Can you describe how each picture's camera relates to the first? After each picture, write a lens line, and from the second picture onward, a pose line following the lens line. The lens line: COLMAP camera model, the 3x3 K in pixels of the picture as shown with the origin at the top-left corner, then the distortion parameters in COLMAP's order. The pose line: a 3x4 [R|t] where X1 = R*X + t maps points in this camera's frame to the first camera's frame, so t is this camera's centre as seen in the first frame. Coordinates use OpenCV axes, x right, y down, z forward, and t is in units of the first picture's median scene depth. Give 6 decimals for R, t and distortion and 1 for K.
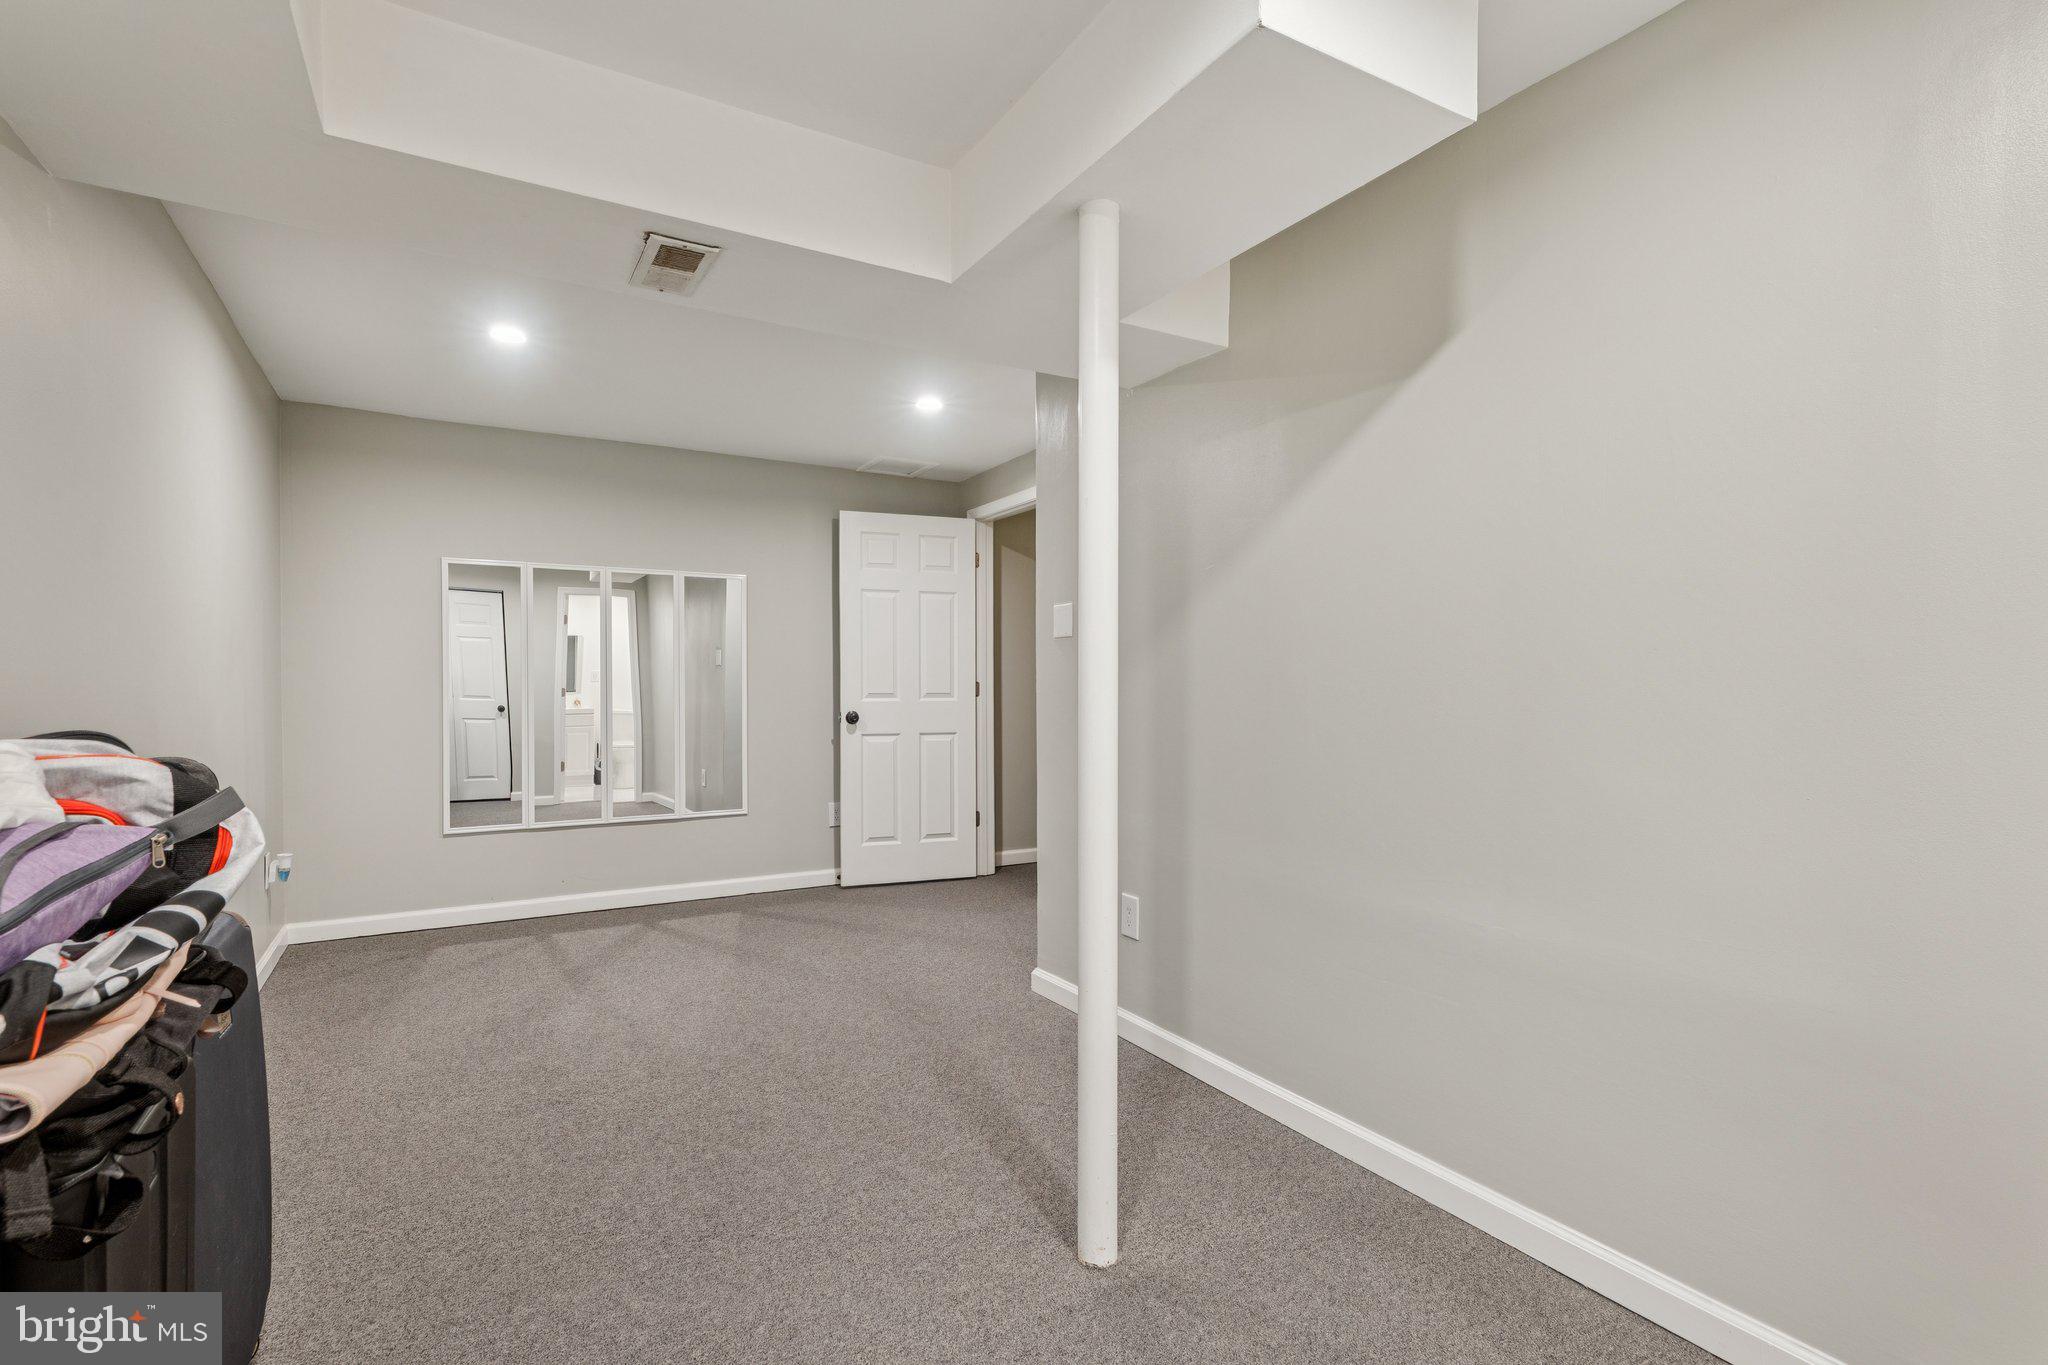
lens RADIAL K [[955.2, 0, 1012.7], [0, 955.2, 679.8], [0, 0, 1]] dist [0.004526, 0.000565]
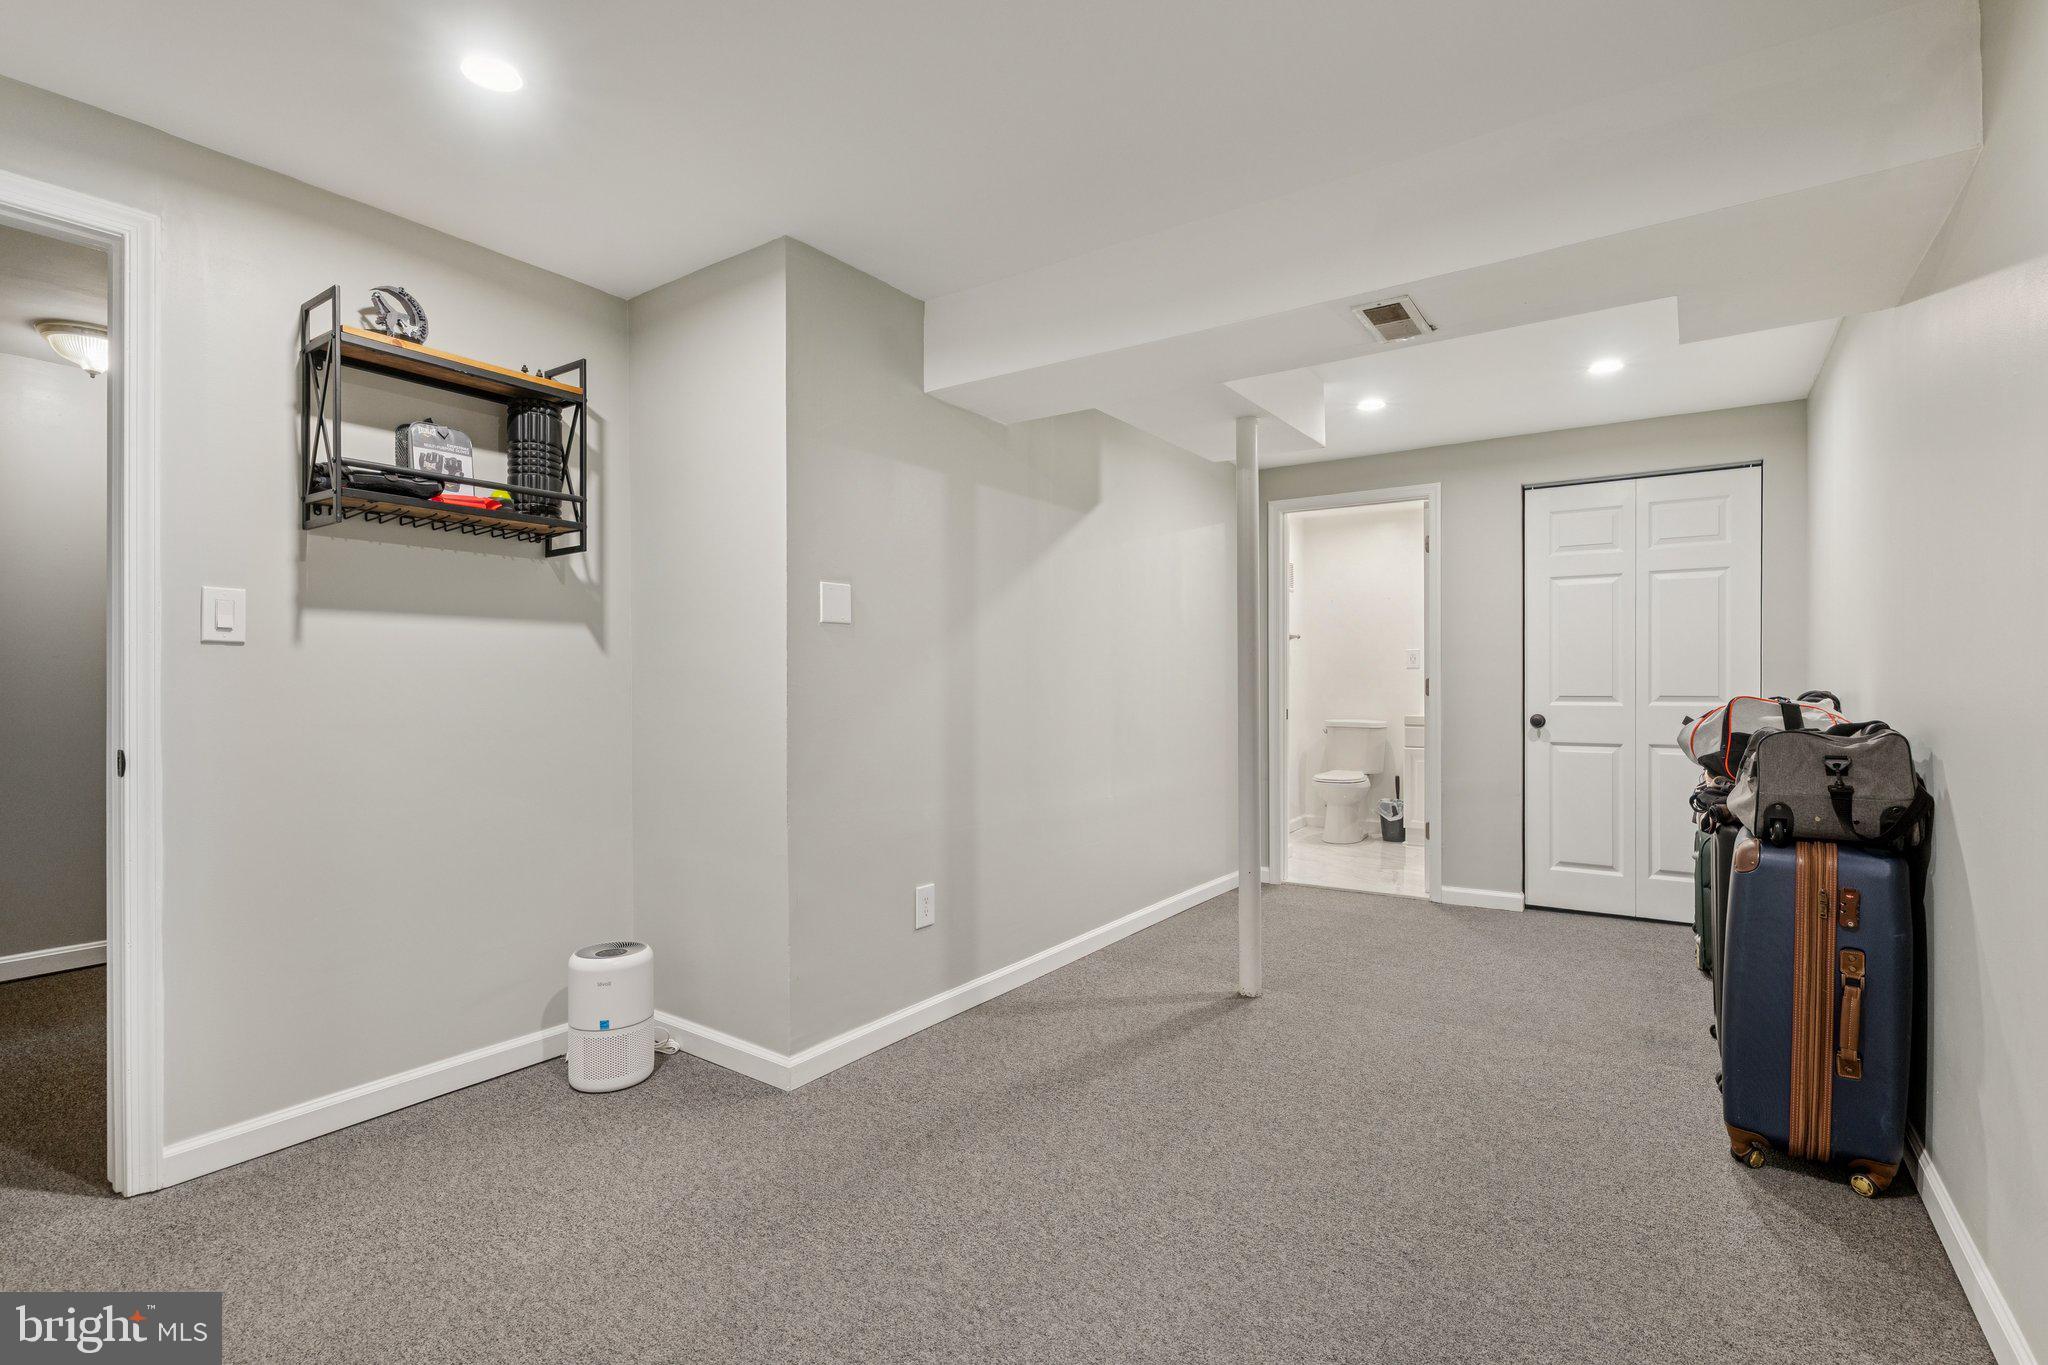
lens RADIAL K [[955.2, 0, 1017.5], [0, 955.2, 685.6], [0, 0, 1]] dist [0.004526, 0.000565]
pose [[-0.409517, -0.008026, 0.912267, -1.070927], [-0.002403, 0.999967, 0.007719, -0.000564], [-0.912299, 0.000969, -0.409523, 1.661020]]
